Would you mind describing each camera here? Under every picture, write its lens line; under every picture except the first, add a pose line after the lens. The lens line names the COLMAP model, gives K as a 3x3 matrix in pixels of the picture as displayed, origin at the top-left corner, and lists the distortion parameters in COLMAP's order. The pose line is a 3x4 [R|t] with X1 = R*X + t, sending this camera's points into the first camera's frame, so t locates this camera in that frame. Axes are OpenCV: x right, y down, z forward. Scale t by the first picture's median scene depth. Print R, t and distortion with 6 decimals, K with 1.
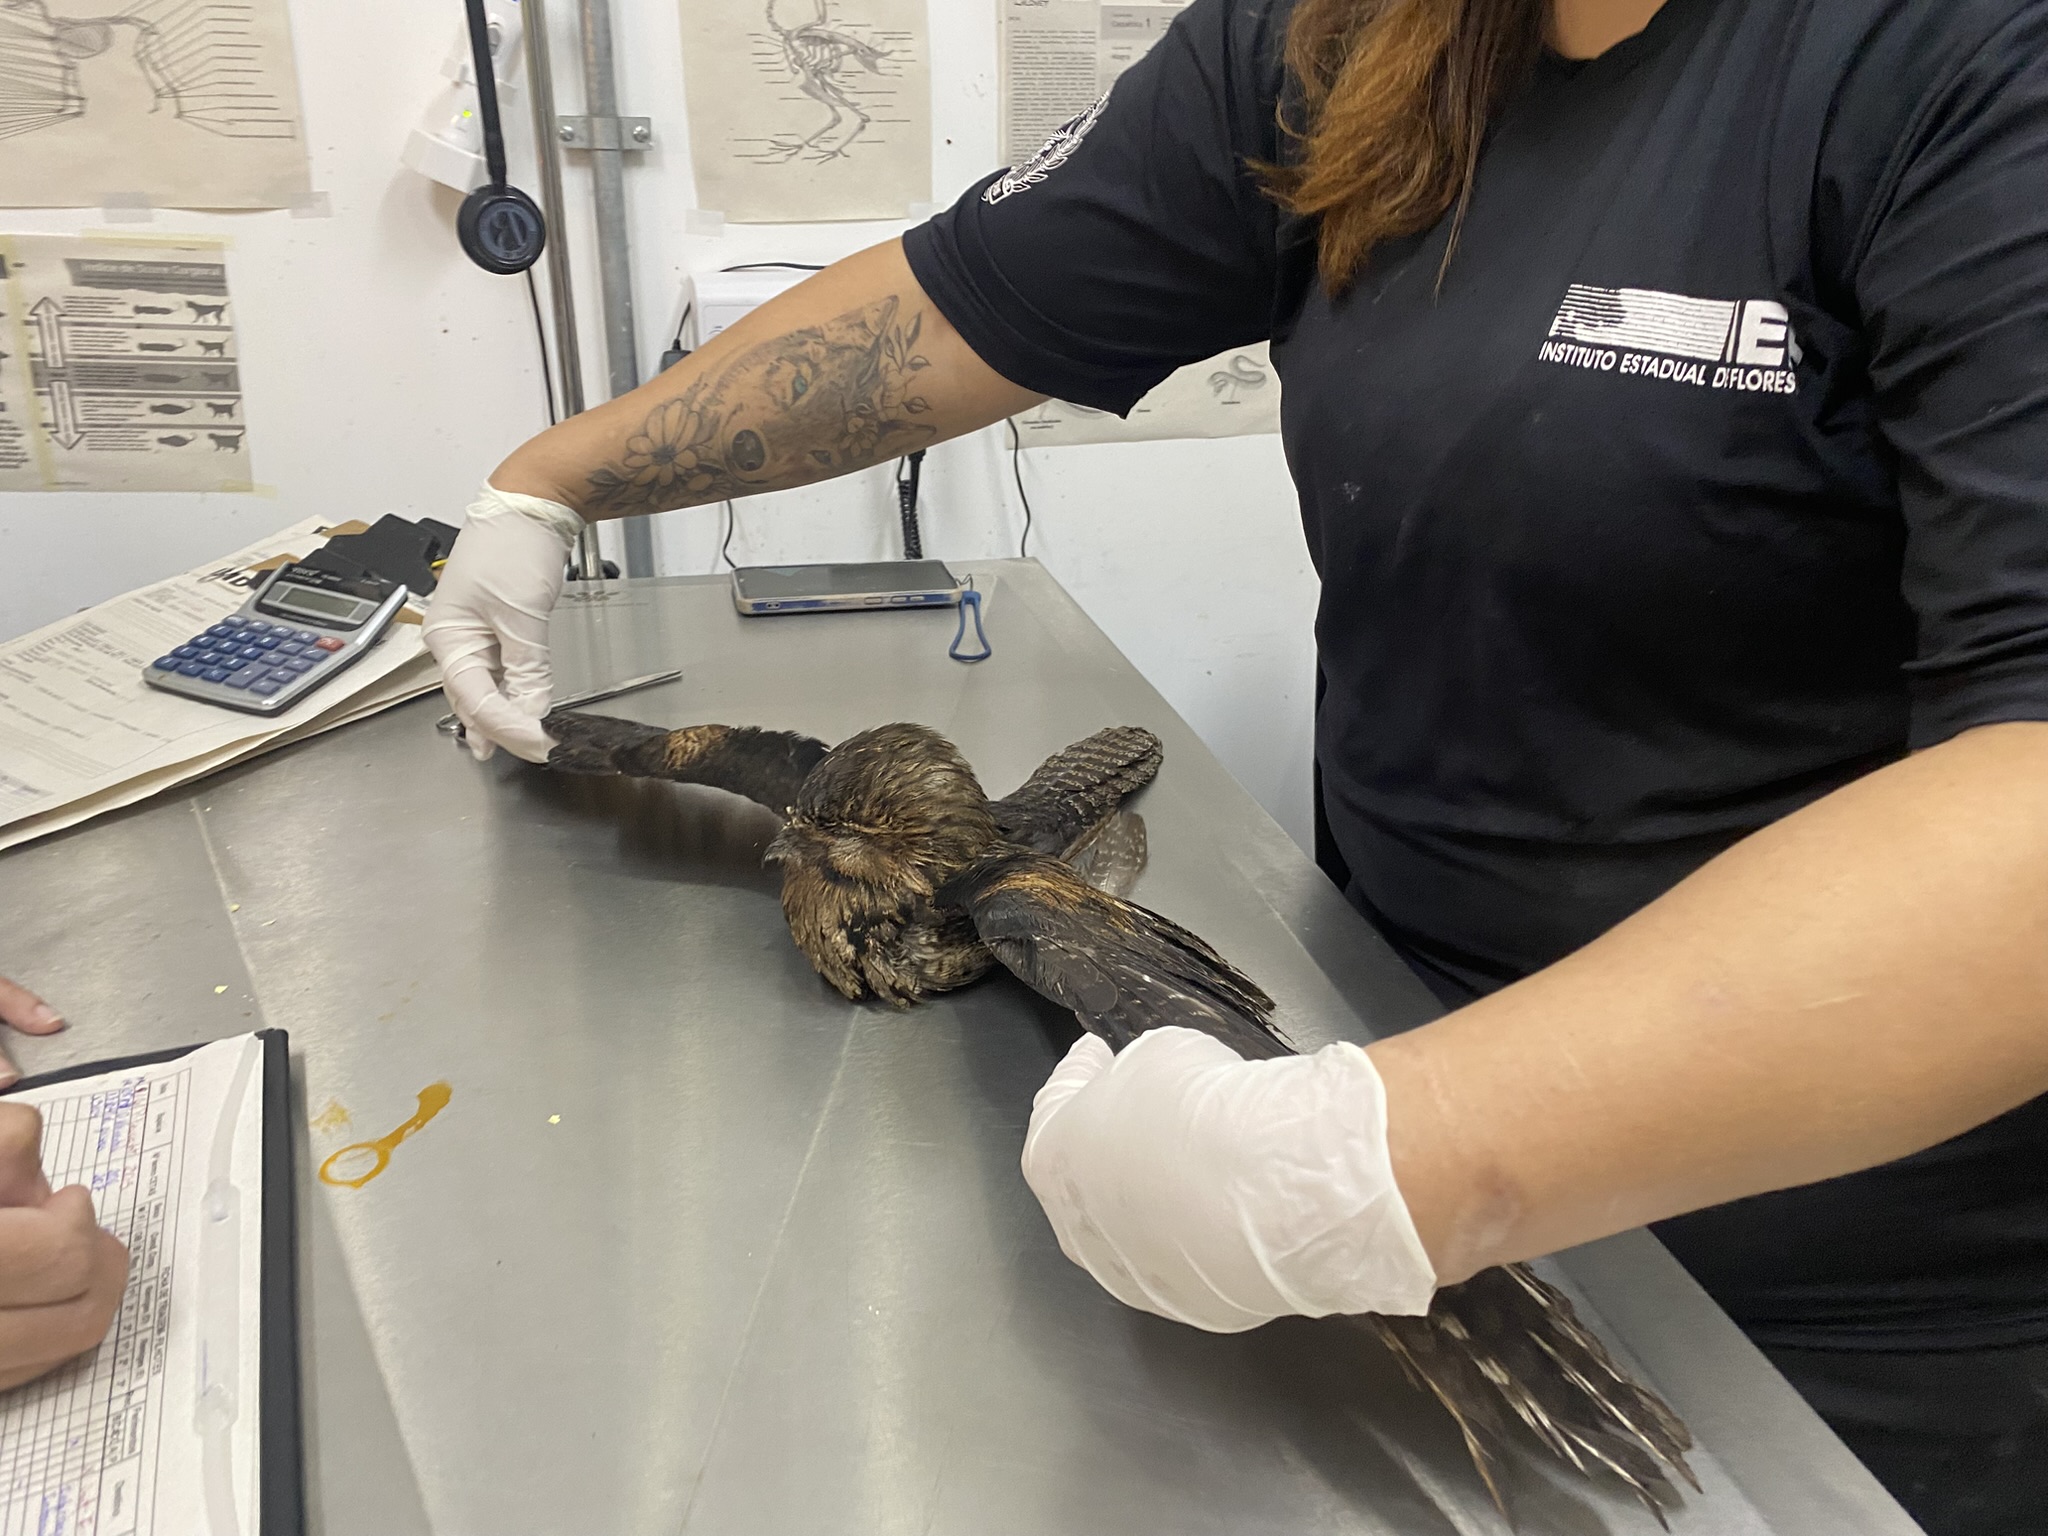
lens RADIAL K [[1605.8, 0, 1024.0], [0, 1605.8, 768.0], [0, 0, 1]] dist [0.006172, 0.003607]
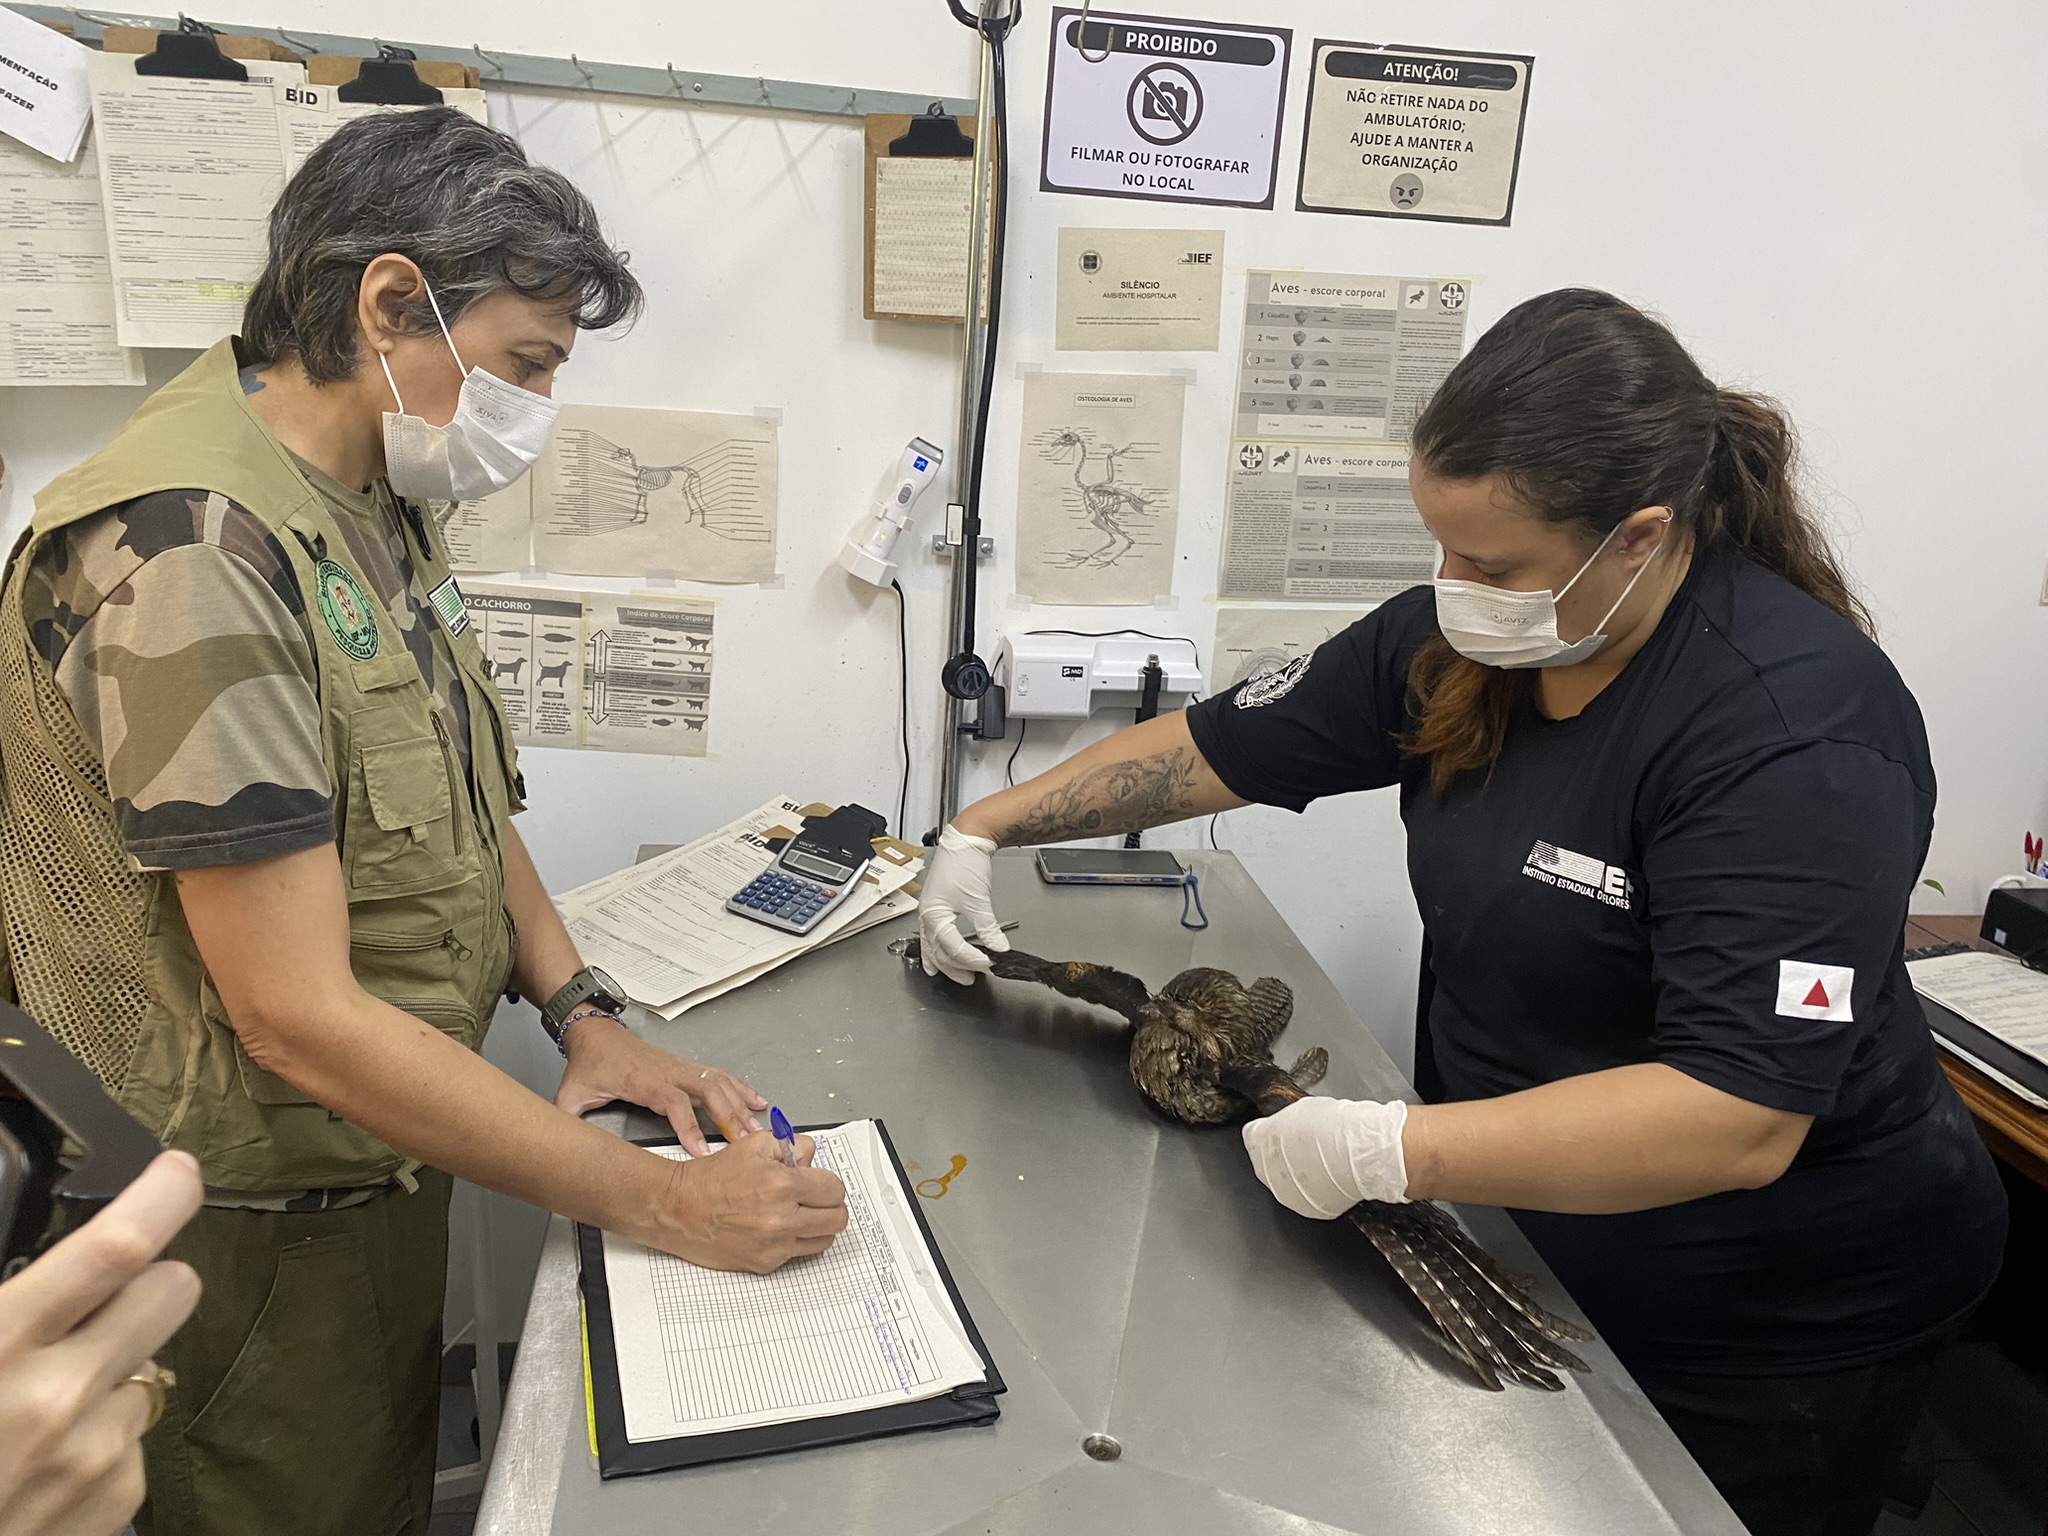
lens RADIAL K [[1683.6, 0, 1024.0], [0, 1683.6, 768.0], [0, 0, 1]] dist [0.011334, -0.013401]
pose [[0.995347, 0.079414, -0.054576, -0.114569], [-0.083986, 0.992632, -0.087337, -0.058561], [0.047238, 0.091514, 0.994683, -0.652048]]
